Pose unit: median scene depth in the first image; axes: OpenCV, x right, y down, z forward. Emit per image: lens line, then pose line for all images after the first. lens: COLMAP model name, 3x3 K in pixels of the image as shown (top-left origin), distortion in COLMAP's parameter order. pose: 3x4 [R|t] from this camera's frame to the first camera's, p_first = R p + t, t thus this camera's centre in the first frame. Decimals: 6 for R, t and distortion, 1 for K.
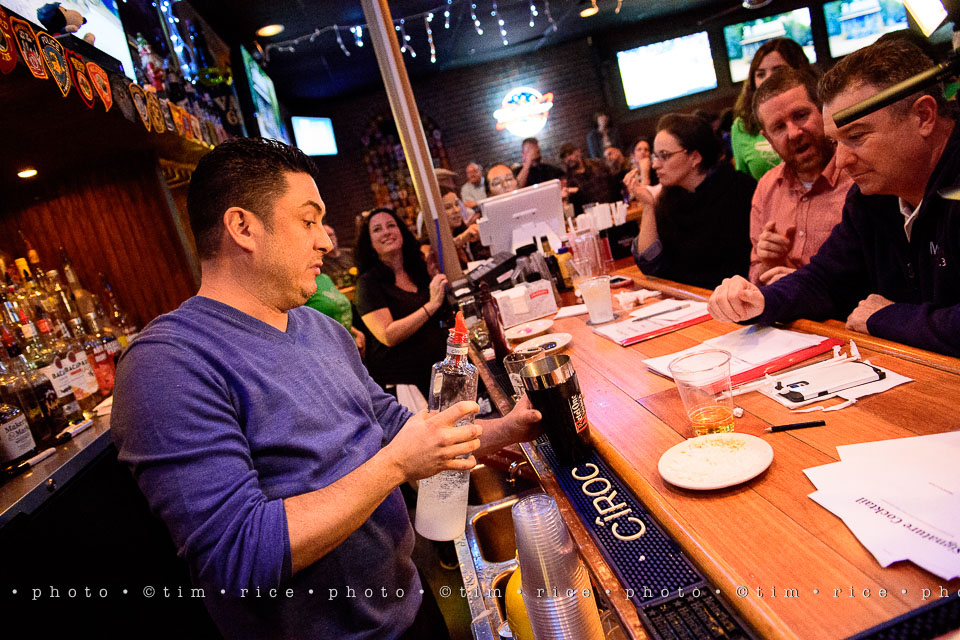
lens RADIAL K [[681.4, 0, 480.0], [0, 681.4, 320.0], [0, 0, 1]] dist [0.028437, -0.000192]
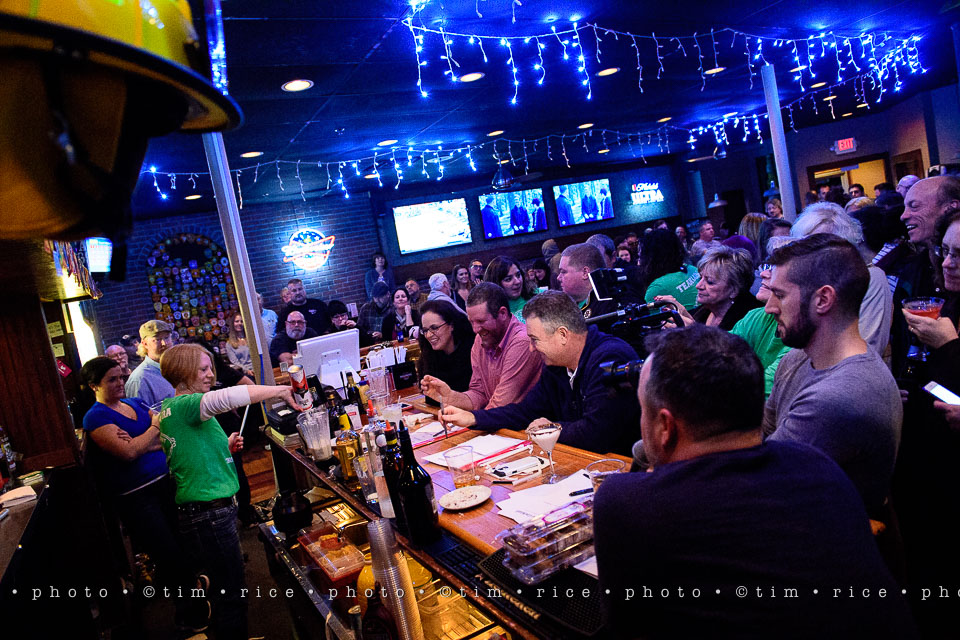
lens RADIAL K [[681.4, 0, 480.0], [0, 681.4, 320.0], [0, 0, 1]] dist [0.028437, -0.000192]
pose [[0.941155, 0.068885, 0.330881, -0.038287], [-0.009438, 0.983984, -0.178006, 0.004233], [-0.337844, 0.164409, 0.926732, -0.116320]]
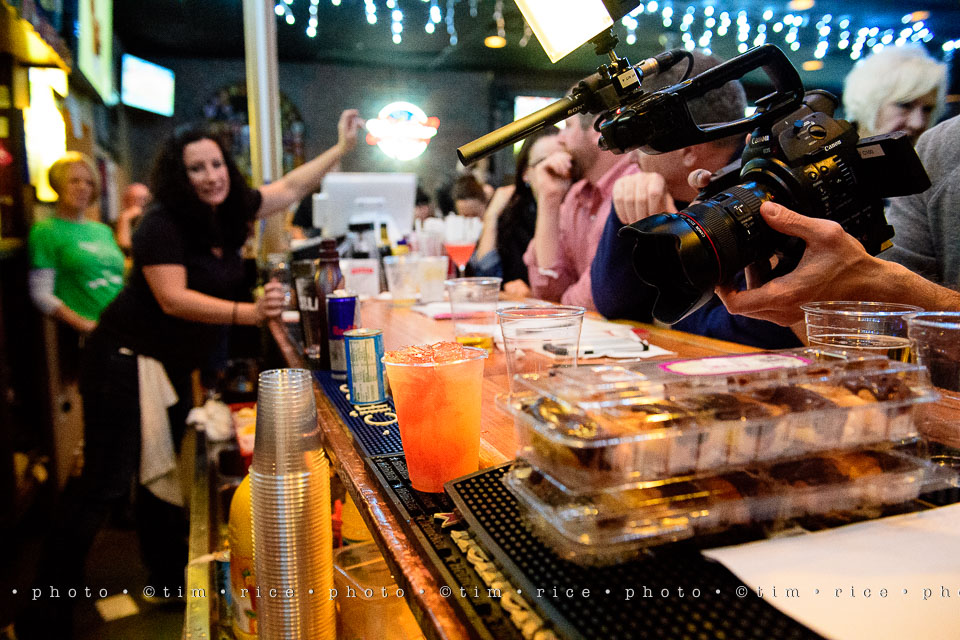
lens RADIAL K [[824.9, 0, 462.9], [0, 824.9, 320.1], [0, 0, 1]] dist [0.044972, 0.000237]
pose [[0.959691, 0.221717, 0.172725, 0.010981], [-0.204777, 0.972539, -0.110612, 0.035229], [-0.192506, 0.070783, 0.978740, -0.031910]]
